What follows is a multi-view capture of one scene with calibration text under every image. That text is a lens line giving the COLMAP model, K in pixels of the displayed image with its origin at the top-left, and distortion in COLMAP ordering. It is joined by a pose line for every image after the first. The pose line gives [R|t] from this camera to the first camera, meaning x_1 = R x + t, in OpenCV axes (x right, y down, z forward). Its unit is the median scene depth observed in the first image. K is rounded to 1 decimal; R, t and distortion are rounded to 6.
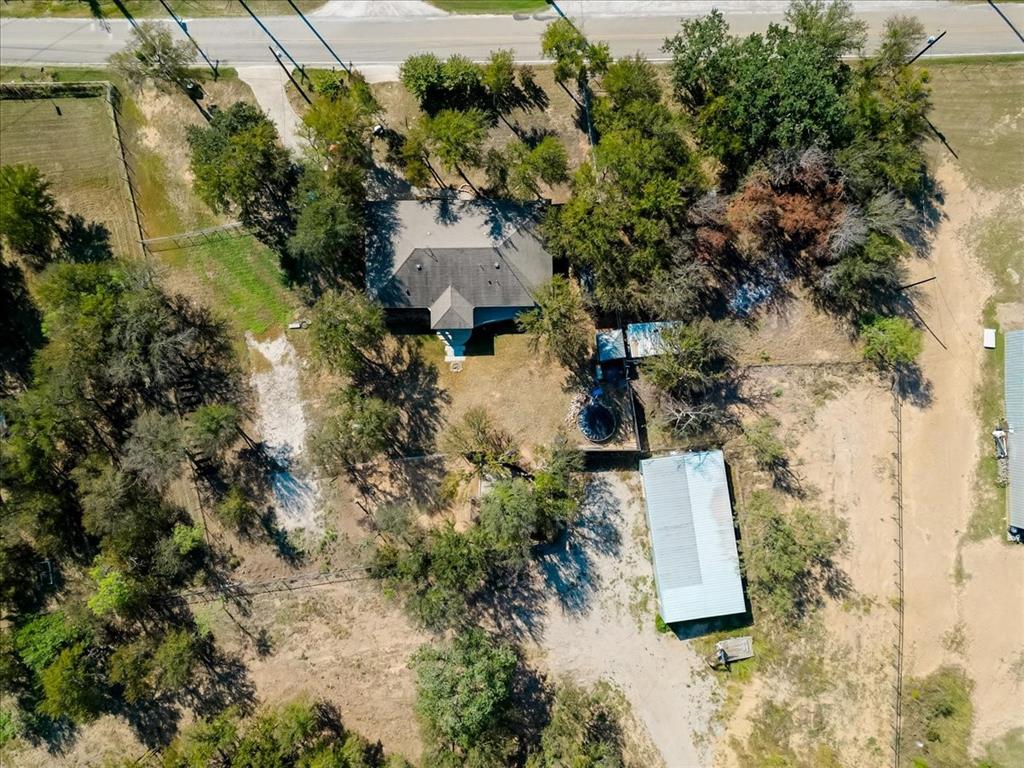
lens RADIAL K [[716.5, 0, 512.0], [0, 716.5, 384.0], [0, 0, 1]] dist [0.074631, -0.068883]
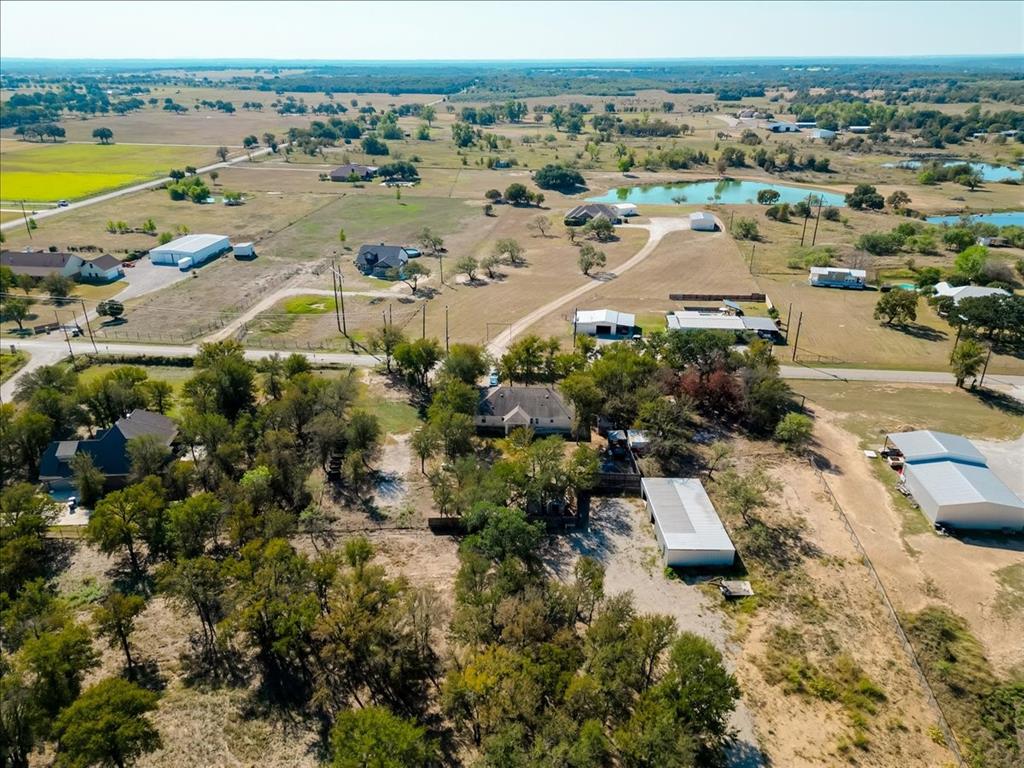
lens RADIAL K [[716.5, 0, 512.0], [0, 716.5, 384.0], [0, 0, 1]] dist [0.074631, -0.068883]
pose [[0.995025, 0.047875, -0.087370, 0.039937], [-0.099478, 0.429453, -0.897594, 1.281195], [-0.005451, 0.901819, 0.432079, 0.217262]]
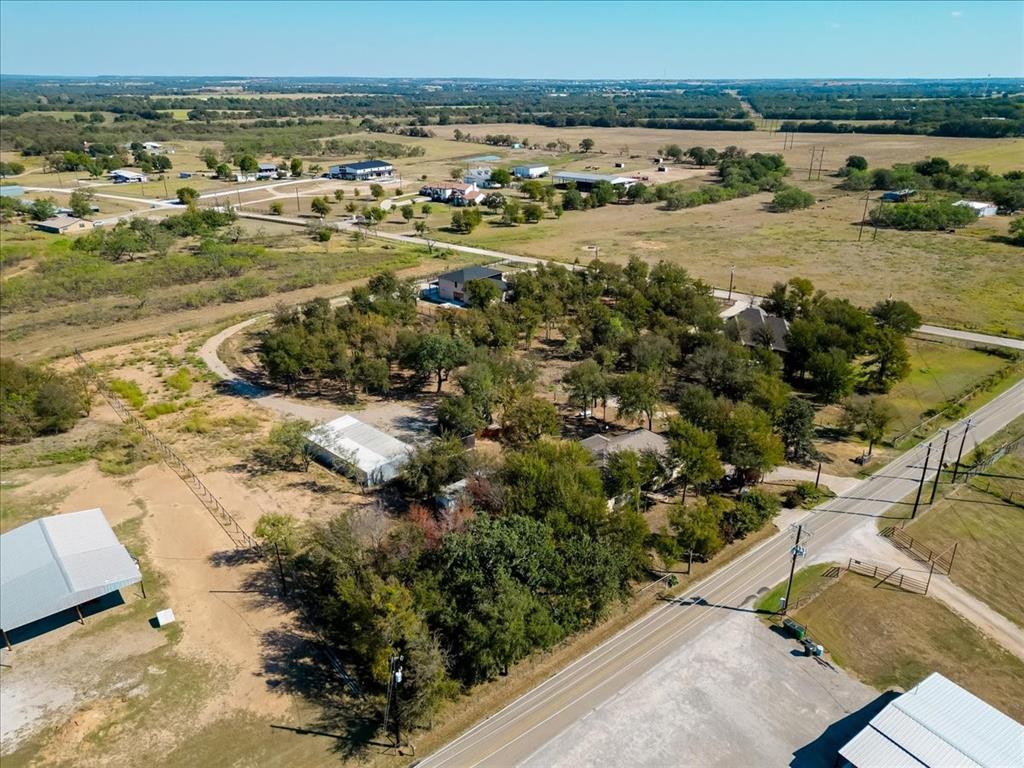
lens RADIAL K [[716.5, 0, 512.0], [0, 716.5, 384.0], [0, 0, 1]] dist [0.074631, -0.068883]
pose [[-0.781058, 0.245275, -0.574273, 0.758367], [-0.624166, -0.278468, 0.729981, -0.922346], [0.019129, 0.928599, 0.370592, 0.379963]]
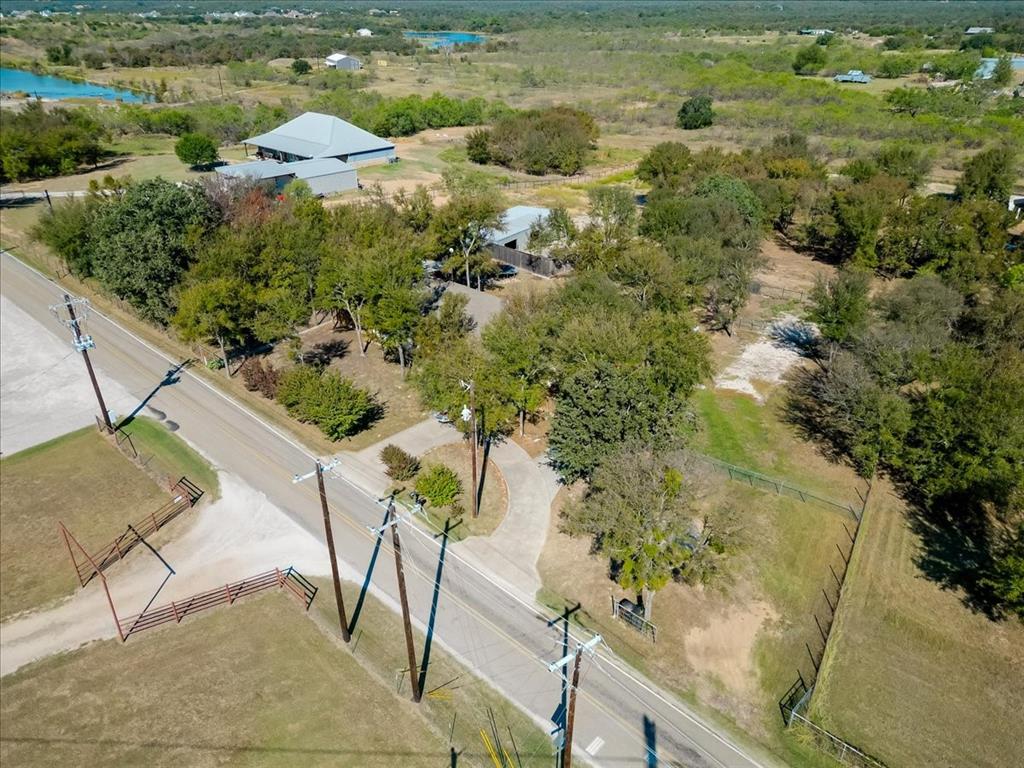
lens RADIAL K [[716.5, 0, 512.0], [0, 716.5, 384.0], [0, 0, 1]] dist [0.074631, -0.068883]
pose [[-0.730726, -0.318454, 0.603843, -0.620104], [0.682494, -0.320647, 0.656801, -0.721039], [-0.015541, 0.892061, 0.451648, 0.651001]]
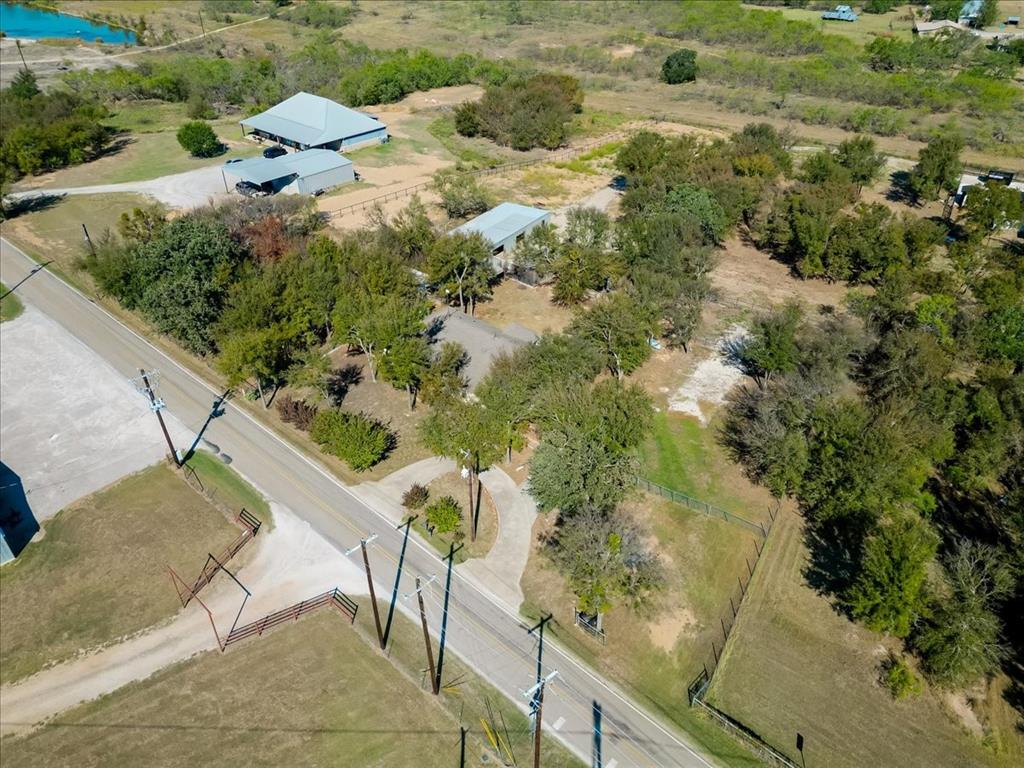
lens RADIAL K [[716.5, 0, 512.0], [0, 716.5, 384.0], [0, 0, 1]] dist [0.074631, -0.068883]
pose [[-0.741984, -0.374790, 0.555870, -0.669619], [0.670365, -0.404433, 0.622129, -0.769477], [-0.008355, 0.834246, 0.551329, 0.459516]]
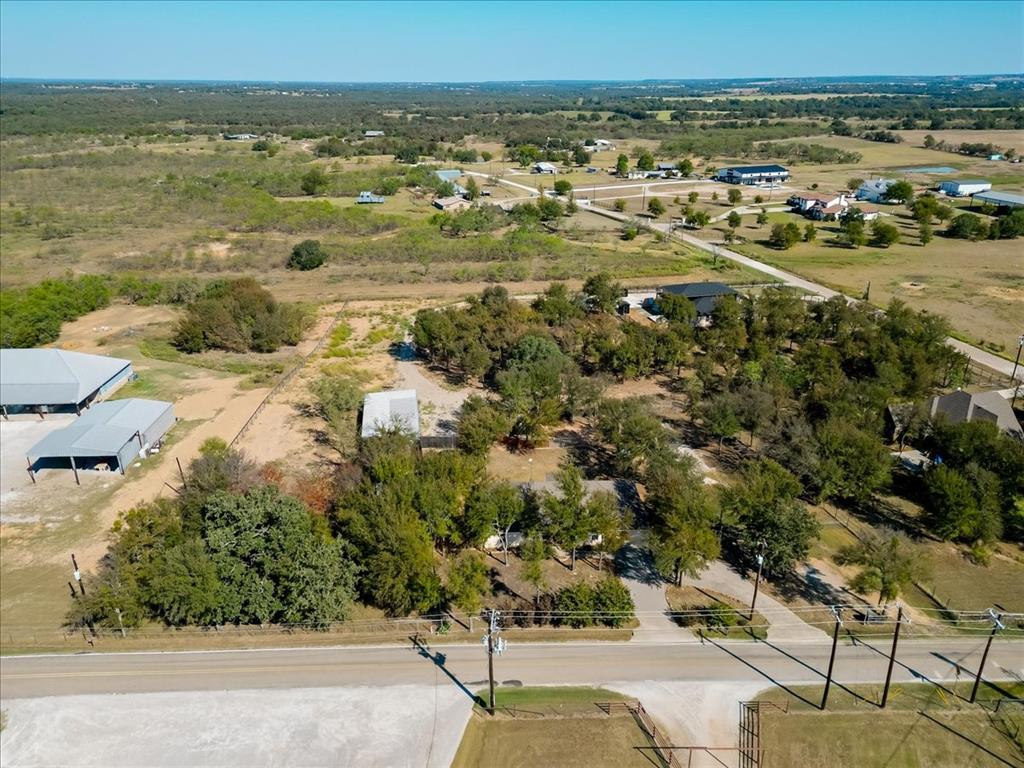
lens RADIAL K [[716.5, 0, 512.0], [0, 716.5, 384.0], [0, 0, 1]] dist [0.074631, -0.068883]
pose [[-0.999695, 0.014668, -0.019872, 0.024165], [-0.023829, -0.361179, 0.932192, -1.141814], [0.006496, 0.932381, 0.361419, 0.389569]]
